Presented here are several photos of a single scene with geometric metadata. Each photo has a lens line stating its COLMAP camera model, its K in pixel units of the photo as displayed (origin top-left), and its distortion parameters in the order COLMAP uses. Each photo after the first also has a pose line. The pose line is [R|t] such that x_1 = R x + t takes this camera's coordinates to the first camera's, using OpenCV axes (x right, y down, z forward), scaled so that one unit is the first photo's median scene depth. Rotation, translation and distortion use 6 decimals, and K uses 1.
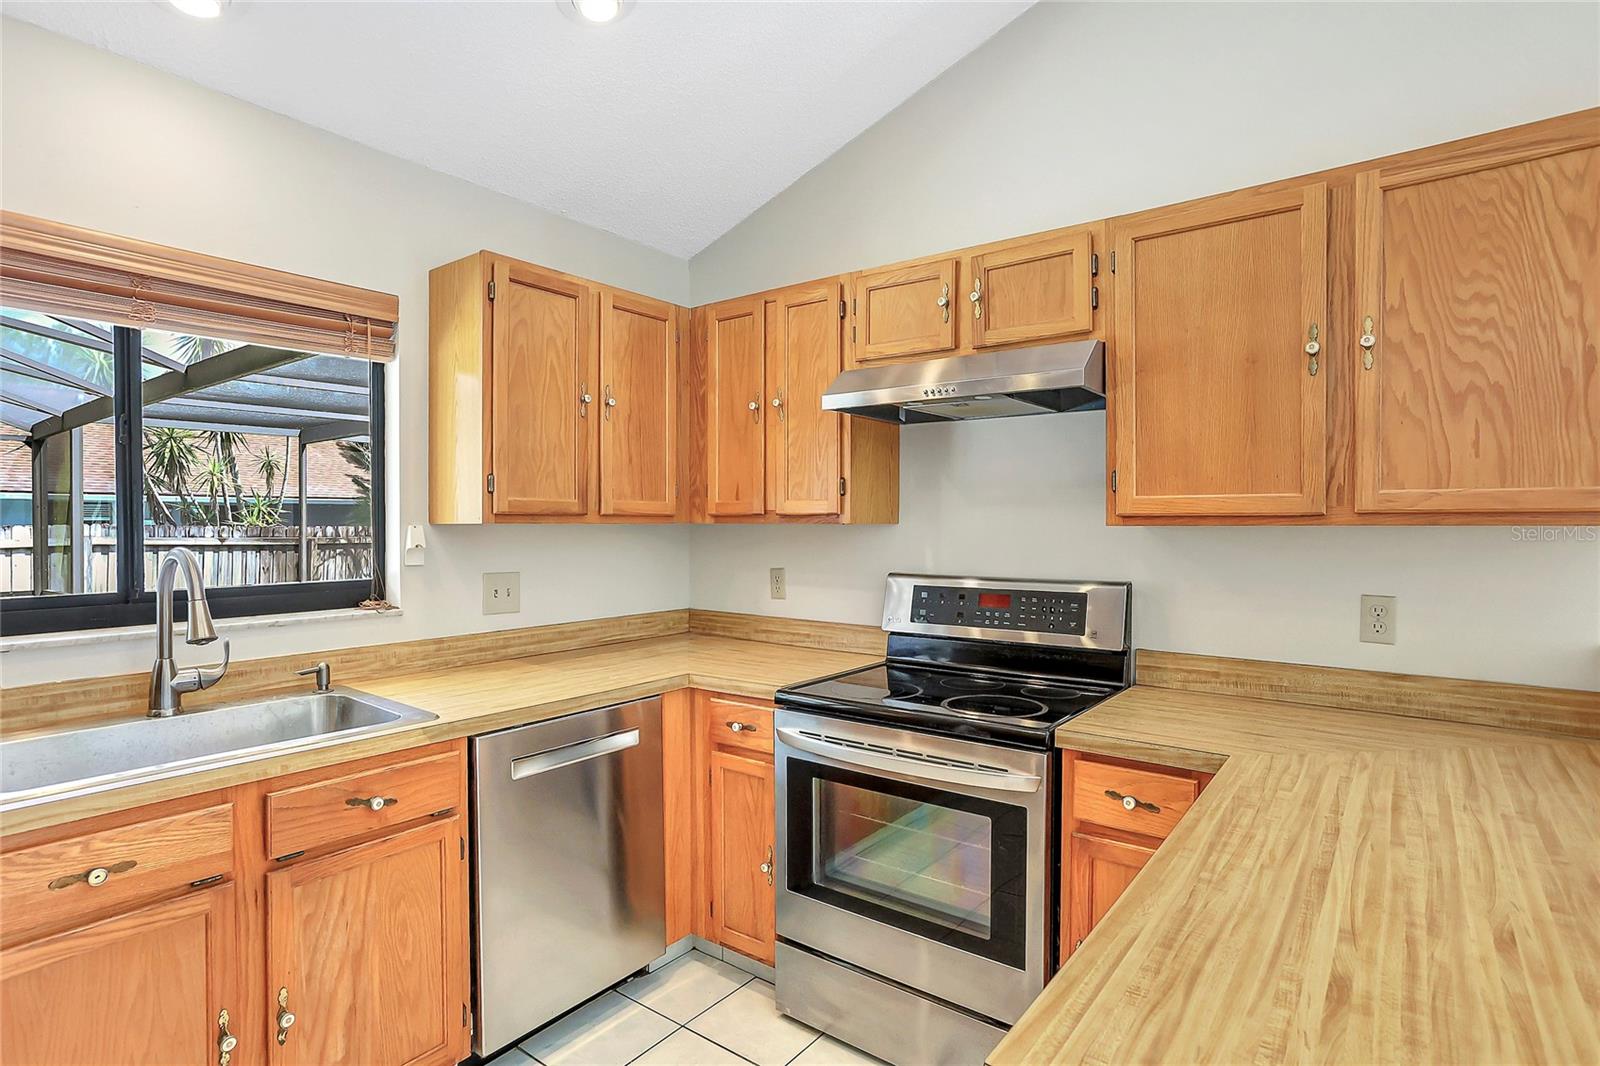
lens RADIAL K [[823.7, 0, 777.0], [0, 823.7, 531.5], [0, 0, 1]] dist [-0.060272, 0.038792]
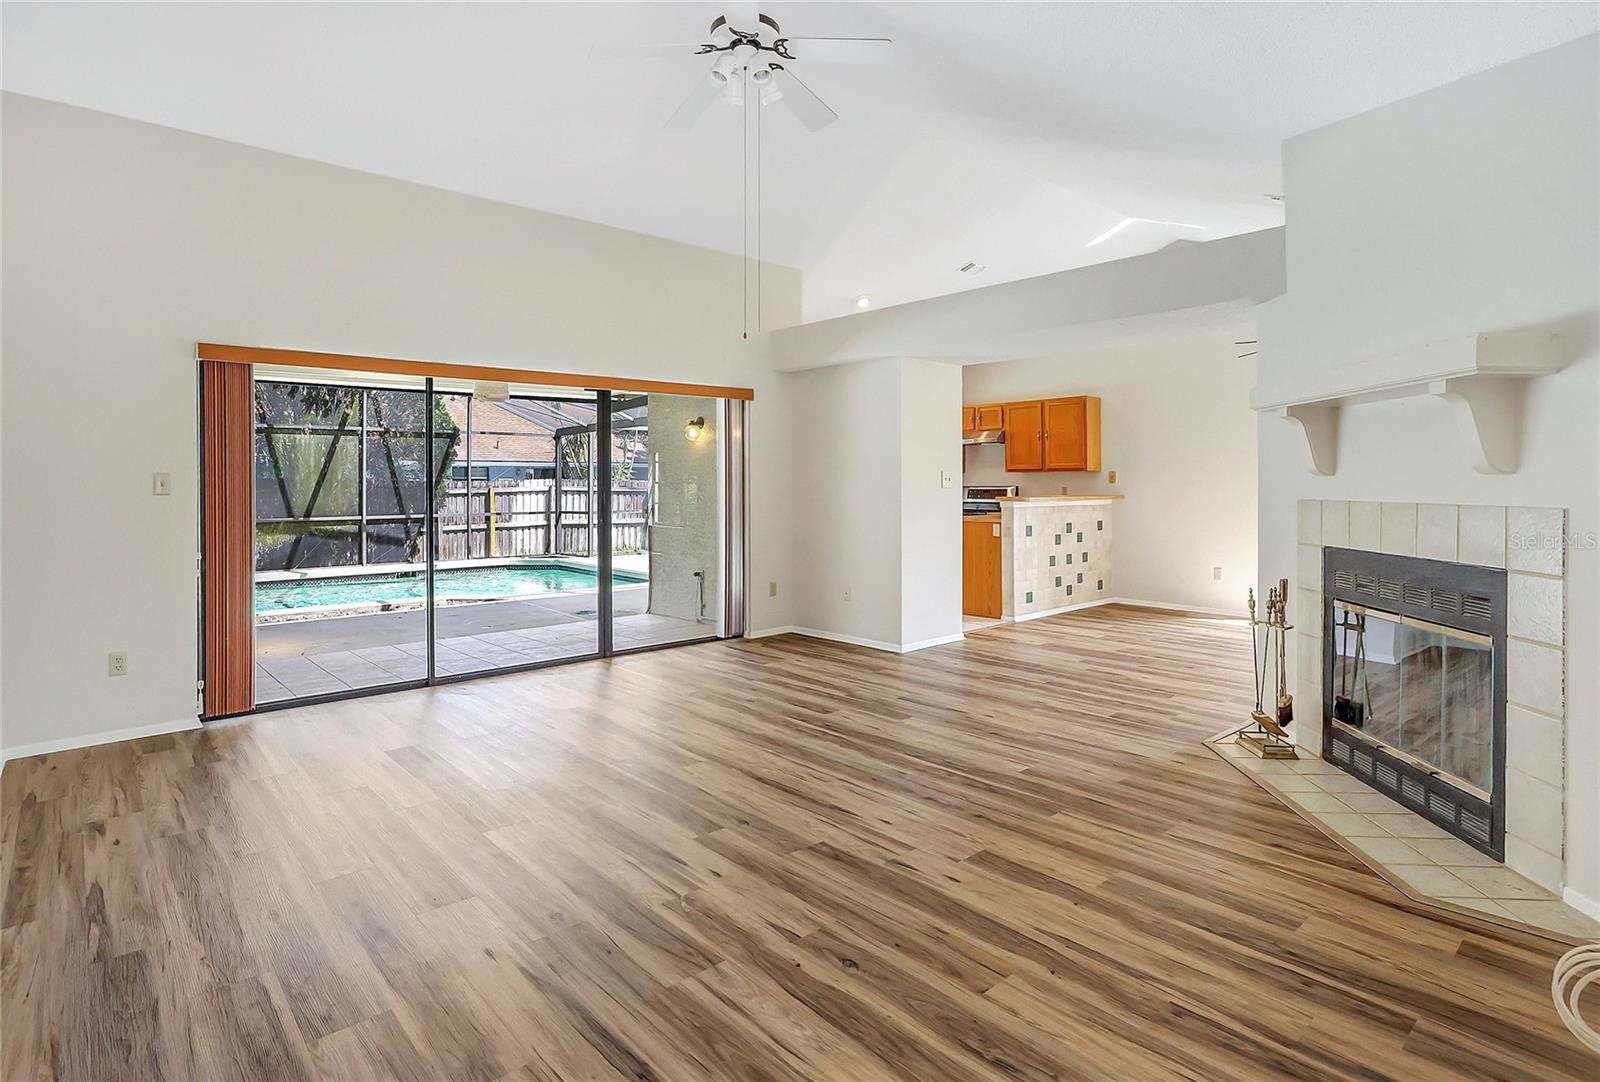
lens RADIAL K [[869.5, 0, 781.8], [0, 869.5, 481.6], [0, 0, 1]] dist [-0.001271, 0.008647]
pose [[0.983360, -0.004713, -0.181607, 0.066879], [0.002401, 0.999913, -0.012950, 0.097423], [0.181652, 0.012299, 0.983286, -3.718762]]
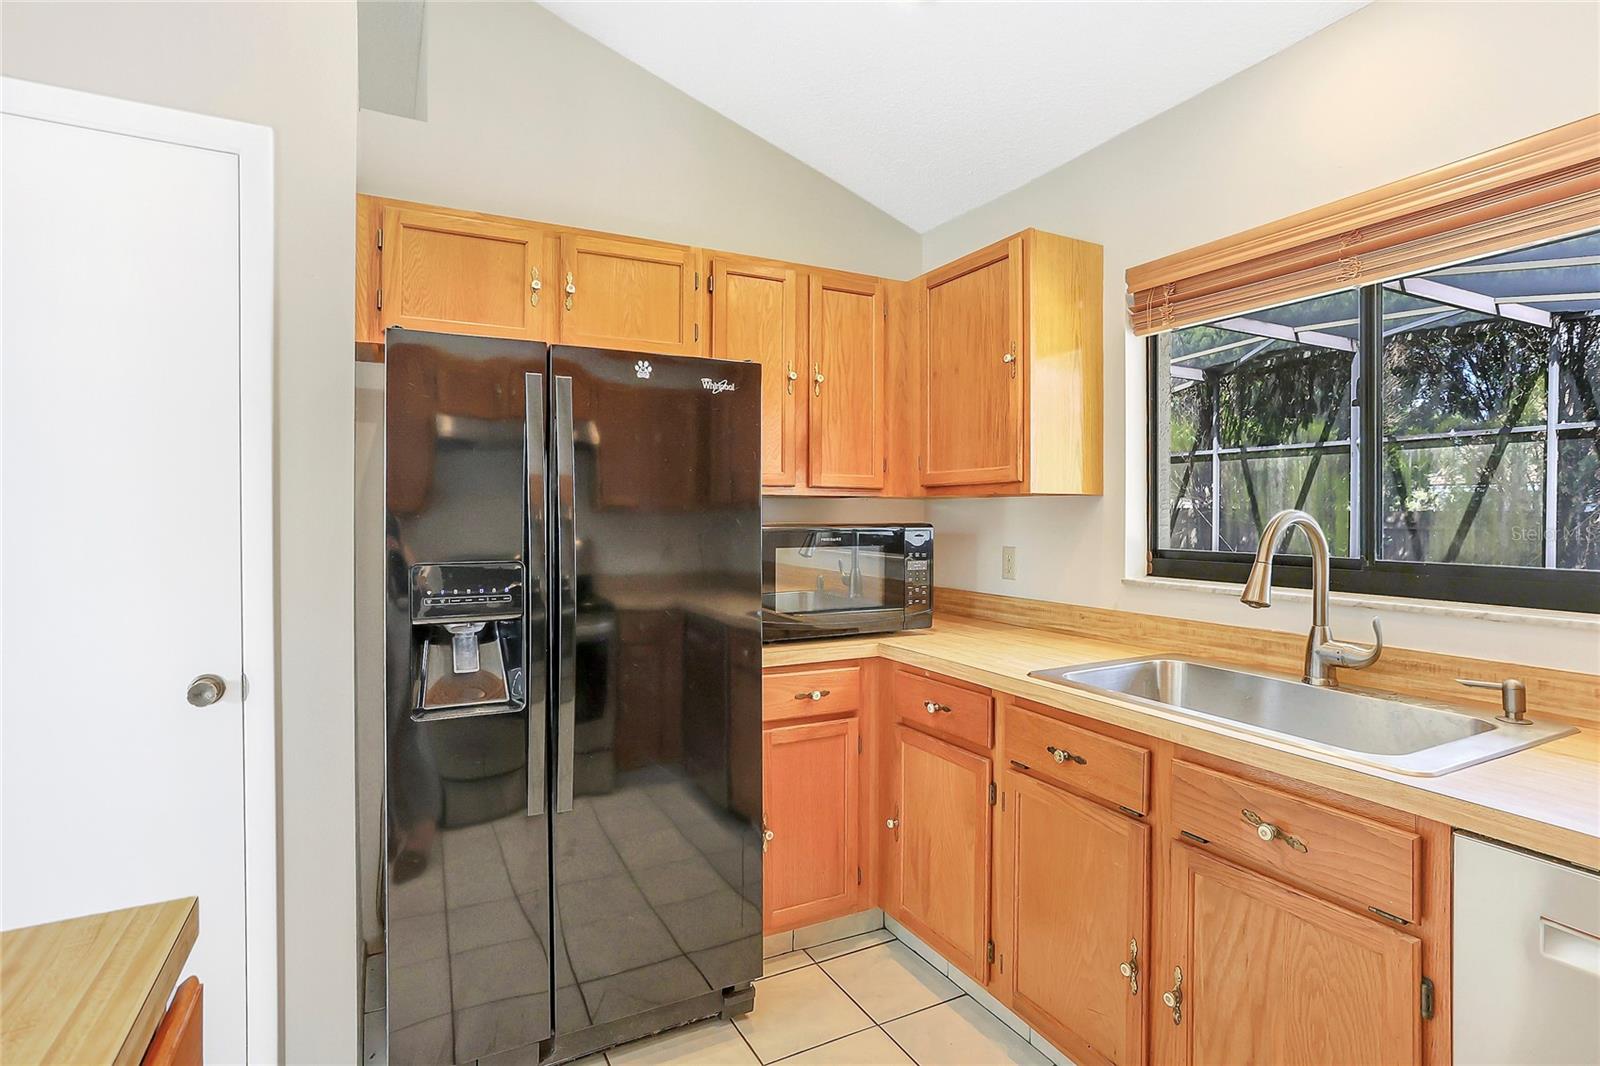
lens RADIAL K [[797.8, 0, 833.3], [0, 797.8, 523.1], [0, 0, 1]] dist [-0.002759, -0.000357]
pose [[-0.395739, 0.007865, -0.918329, 0.303777], [-0.013745, 0.999801, 0.014486, 0.025290], [0.918260, 0.018355, -0.395552, 0.733138]]
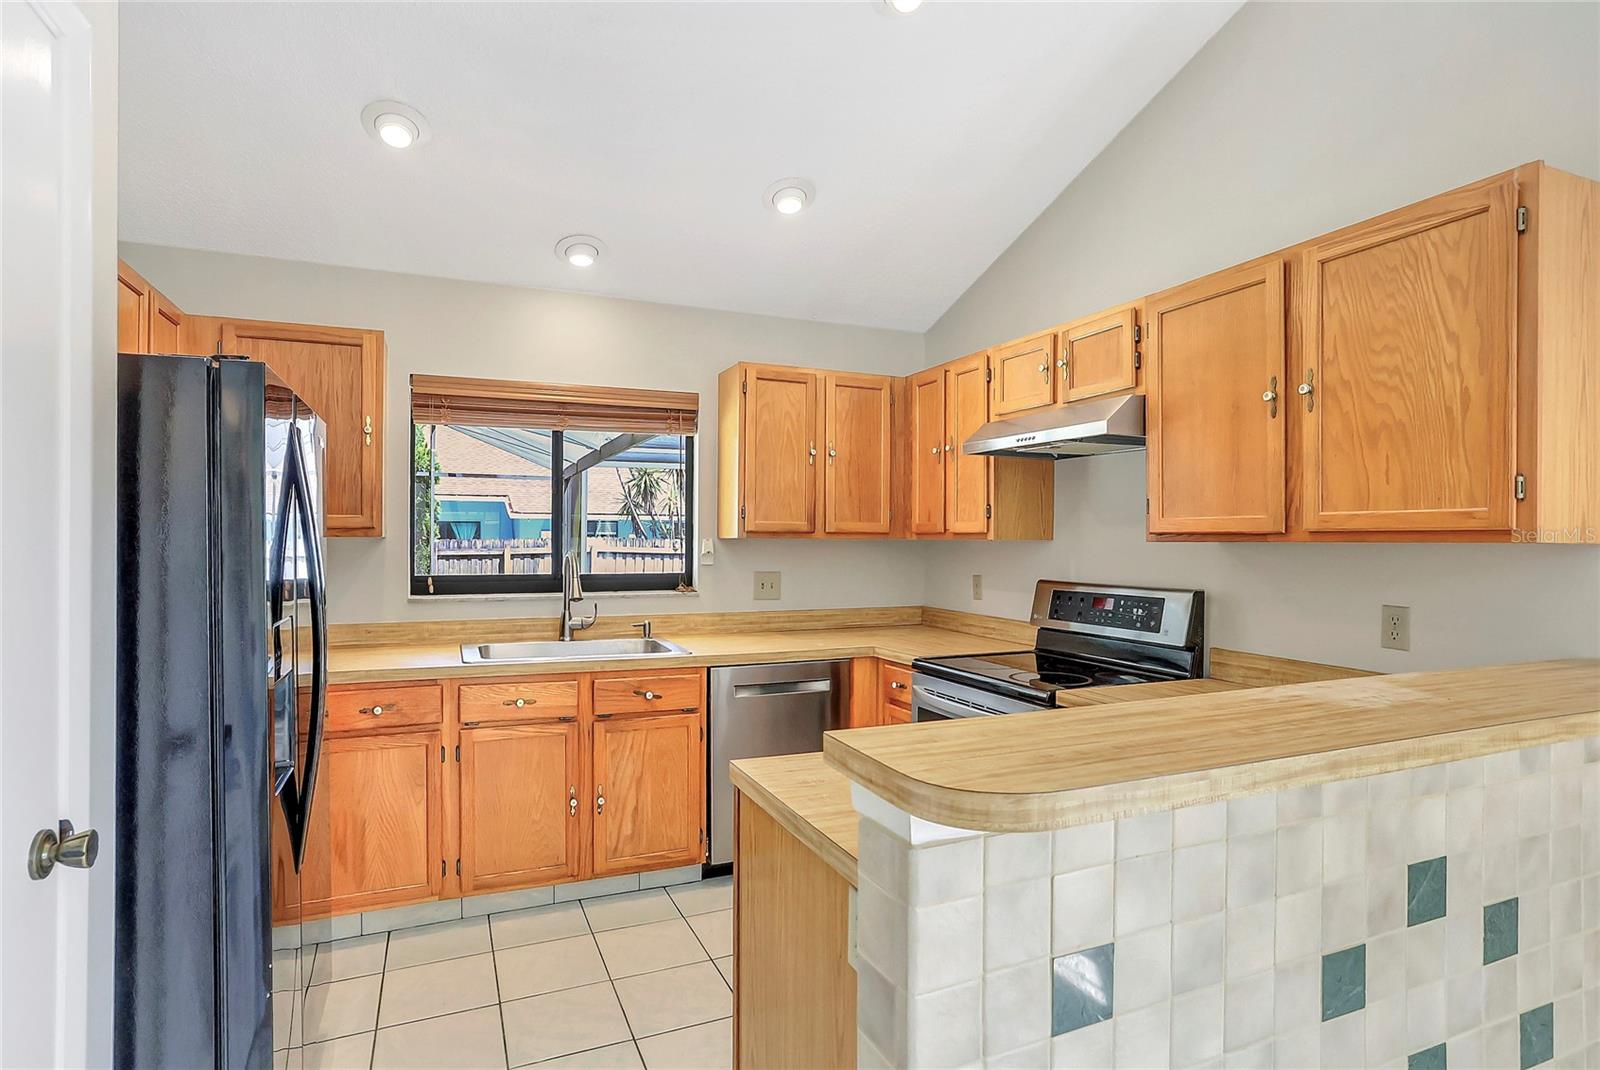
lens RADIAL K [[823.7, 0, 777.0], [0, 823.7, 533.5], [0, 0, 1]] dist [-0.060272, 0.038792]
pose [[0.870003, 0.001432, -0.493044, 0.507852], [-0.010529, 0.999822, -0.015675, 0.005611], [0.492934, 0.018828, 0.869863, -0.345767]]
